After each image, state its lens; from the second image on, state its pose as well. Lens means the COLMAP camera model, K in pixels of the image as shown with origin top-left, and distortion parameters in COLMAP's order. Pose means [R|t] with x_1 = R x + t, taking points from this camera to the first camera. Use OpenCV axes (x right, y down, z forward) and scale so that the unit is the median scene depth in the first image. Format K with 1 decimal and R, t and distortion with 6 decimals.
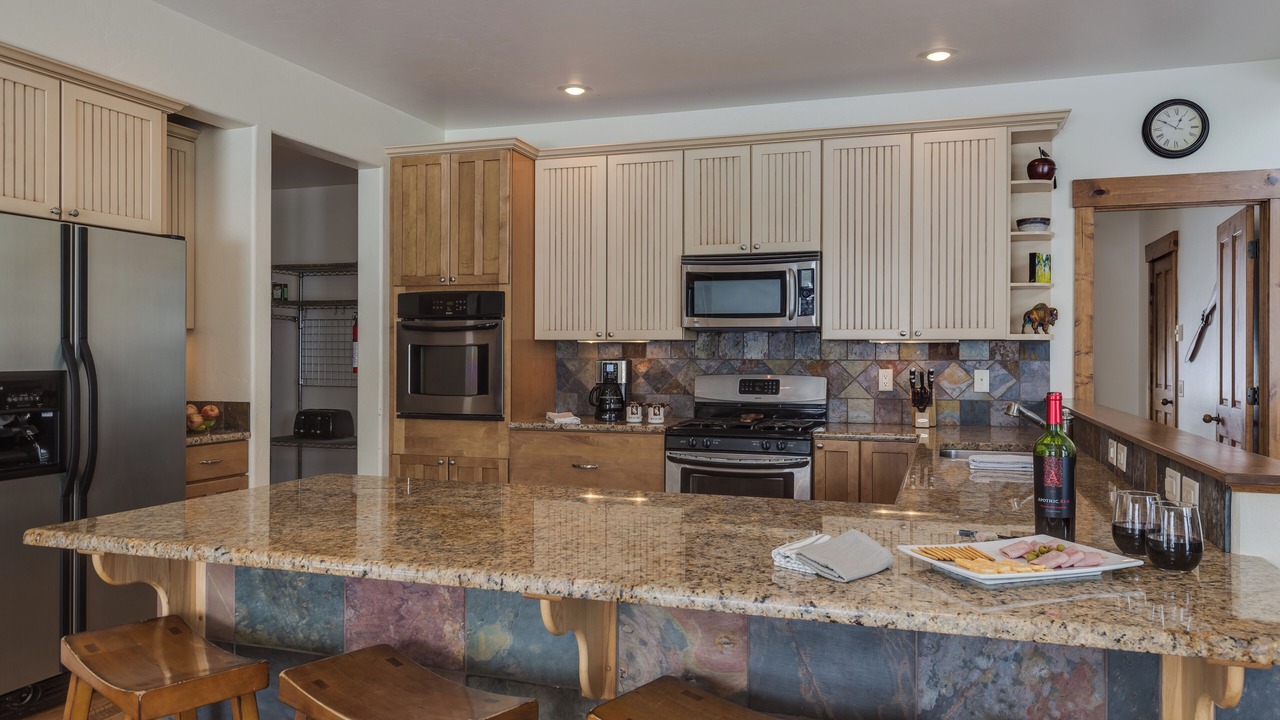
lens RADIAL K [[852.7, 0, 645.3], [0, 852.7, 361.1], [0, 0, 1]] dist [-0.009133, -0.002835]
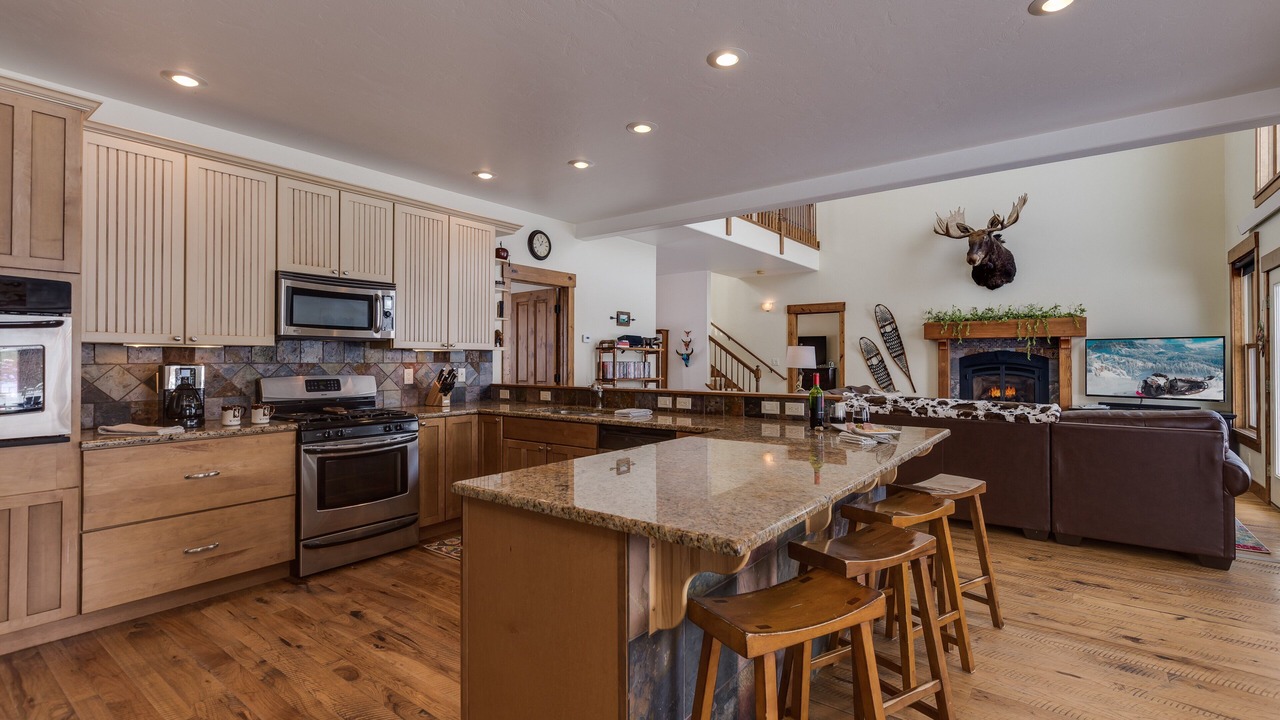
lens RADIAL K [[582.3, 0, 646.6], [0, 582.3, 354.4], [0, 0, 1]] dist [0.007919, -0.000772]
pose [[0.310009, 0.004867, 0.950721, -0.531132], [0.004183, 0.999970, -0.006483, -0.007057], [-0.950724, 0.005986, 0.309980, 0.304728]]
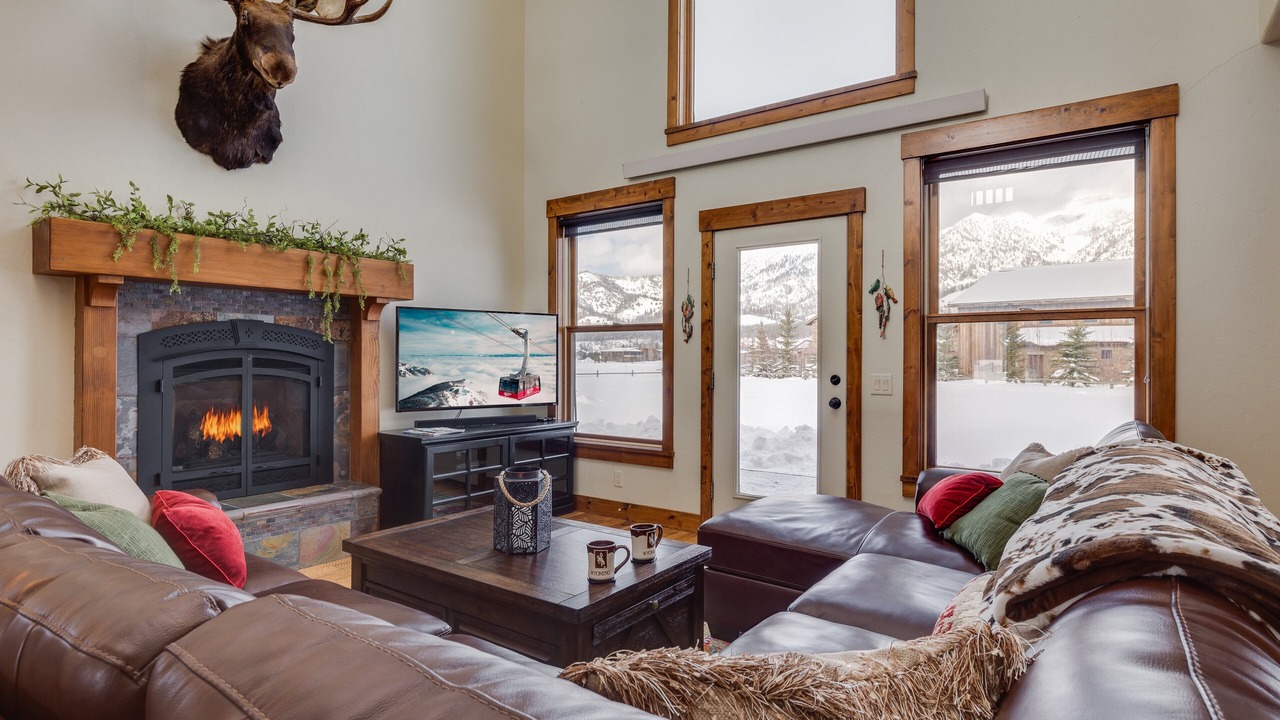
lens RADIAL K [[668.3, 0, 638.6], [0, 668.3, 361.2], [0, 0, 1]] dist [0.002943, -0.000693]
pose [[-0.960120, -0.008016, 0.279472, 0.742611], [-0.006457, 0.999958, 0.006500, 0.017612], [-0.279512, 0.004436, -0.960132, 0.502493]]
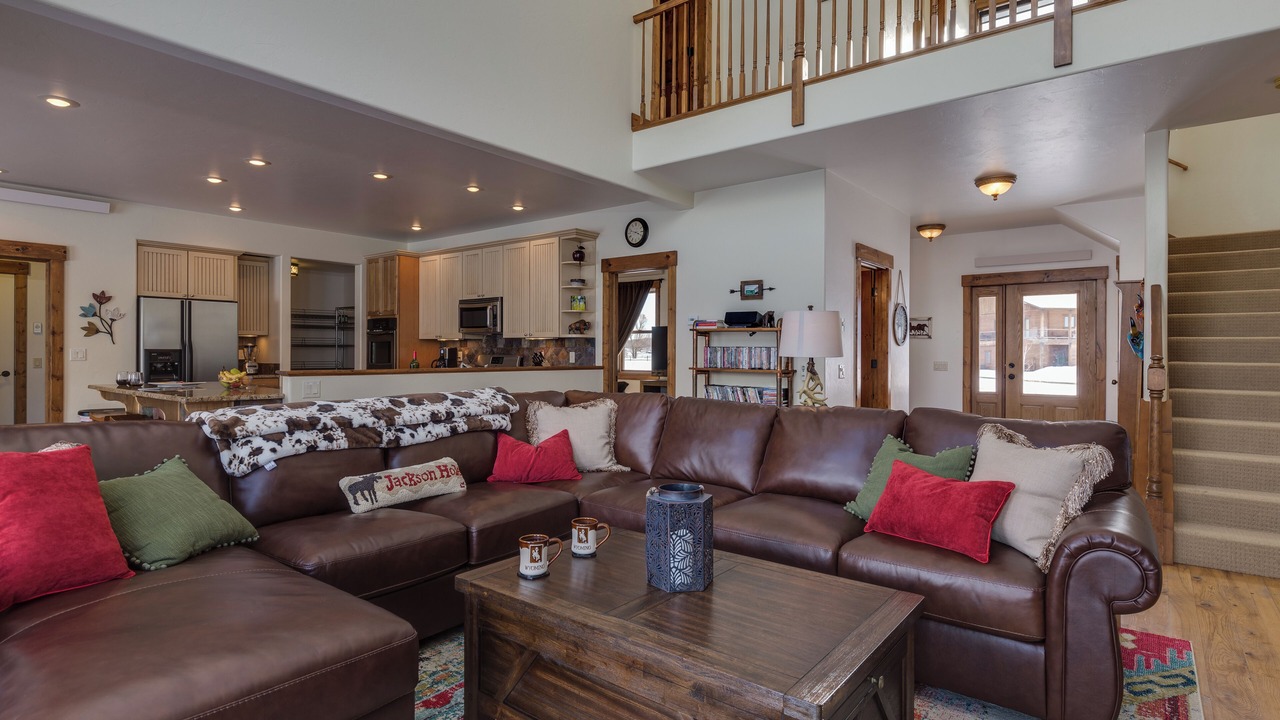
lens RADIAL K [[645.6, 0, 638.0], [0, 645.6, 360.4], [0, 0, 1]] dist [0.003537, 0.000009]
pose [[0.942018, 0.004478, -0.335533, 1.029310], [-0.002387, 0.999975, 0.006644, 0.020068], [0.335555, -0.005458, 0.942005, -0.412608]]
